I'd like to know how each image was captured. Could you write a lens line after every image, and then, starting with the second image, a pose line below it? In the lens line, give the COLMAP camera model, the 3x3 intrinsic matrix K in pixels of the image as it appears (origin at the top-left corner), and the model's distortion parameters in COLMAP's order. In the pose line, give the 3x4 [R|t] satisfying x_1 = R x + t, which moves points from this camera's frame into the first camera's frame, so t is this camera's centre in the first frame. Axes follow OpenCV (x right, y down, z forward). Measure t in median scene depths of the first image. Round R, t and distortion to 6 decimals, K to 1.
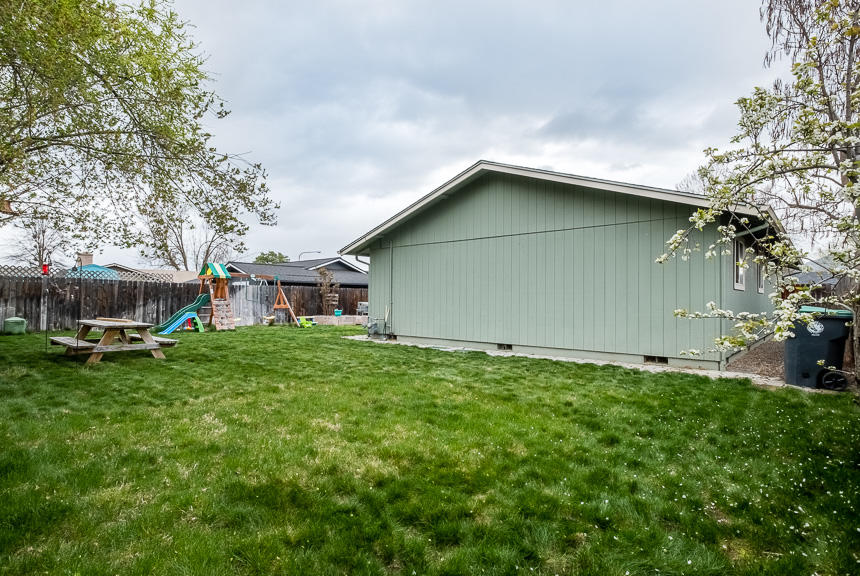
lens RADIAL K [[445.2, 0, 433.6], [0, 445.2, 294.1], [0, 0, 1]] dist [0.004617, -0.000479]
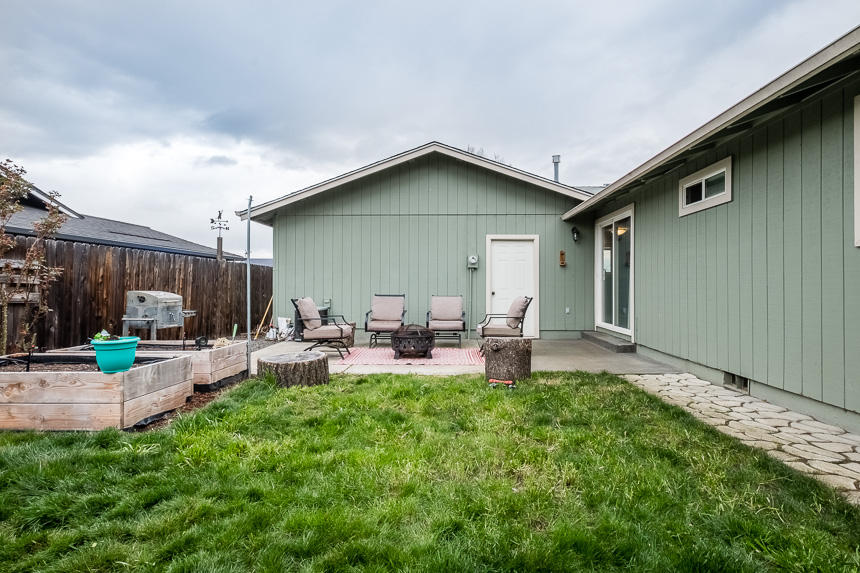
lens RADIAL K [[445.2, 0, 427.2], [0, 445.2, 283.9], [0, 0, 1]] dist [0.004617, -0.000479]
pose [[0.794670, -0.005313, 0.607018, -0.279409], [-0.002358, 0.999927, 0.011839, 0.013722], [-0.607037, -0.010839, 0.794600, 0.958205]]
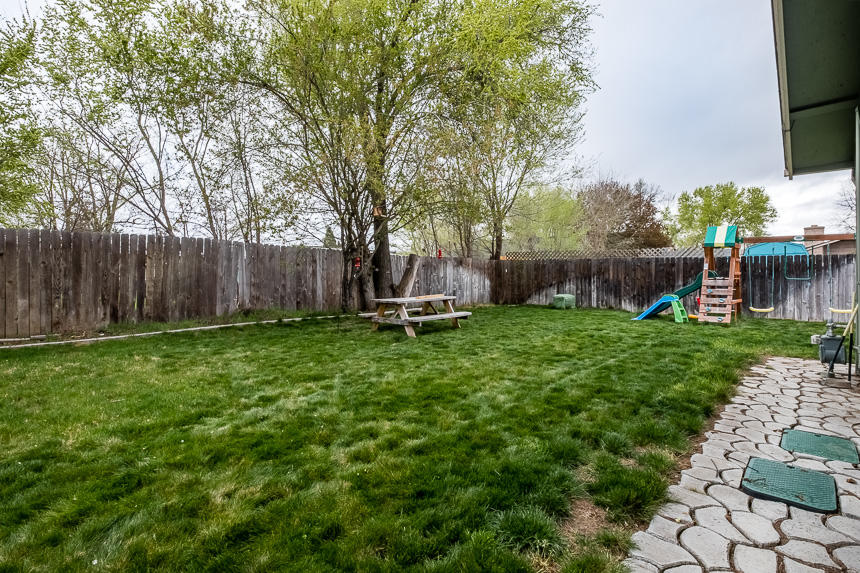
lens RADIAL K [[445.2, 0, 429.0], [0, 445.2, 286.7], [0, 0, 1]] dist [0.004617, -0.000479]
pose [[0.004010, 0.011041, -0.999931, 0.195695], [0.012112, 0.999865, 0.011089, 0.012417], [0.999919, -0.012156, 0.003875, 0.538398]]
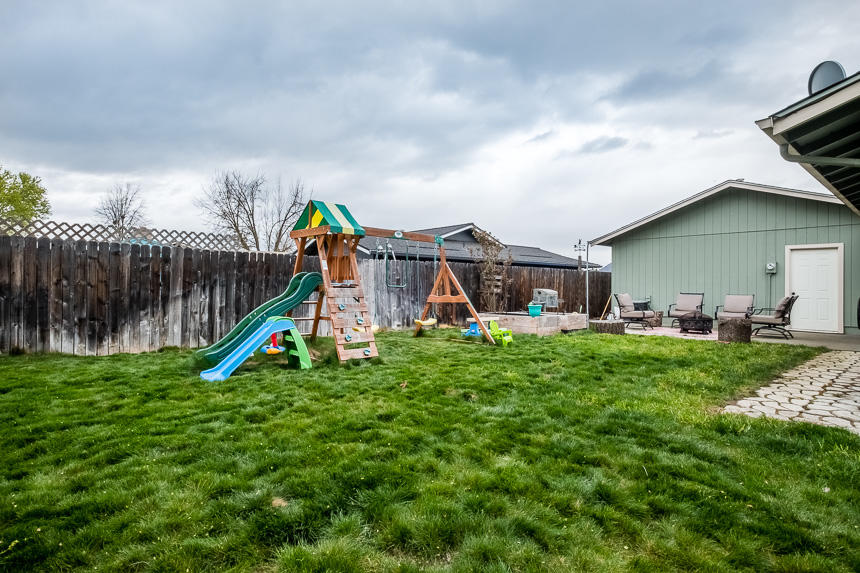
lens RADIAL K [[445.2, 0, 427.9], [0, 445.2, 283.7], [0, 0, 1]] dist [0.004617, -0.000479]
pose [[0.990129, -0.003128, -0.140125, -0.330551], [0.004426, 0.999950, 0.008949, 0.007727], [0.140090, -0.009481, 0.990093, 0.577956]]
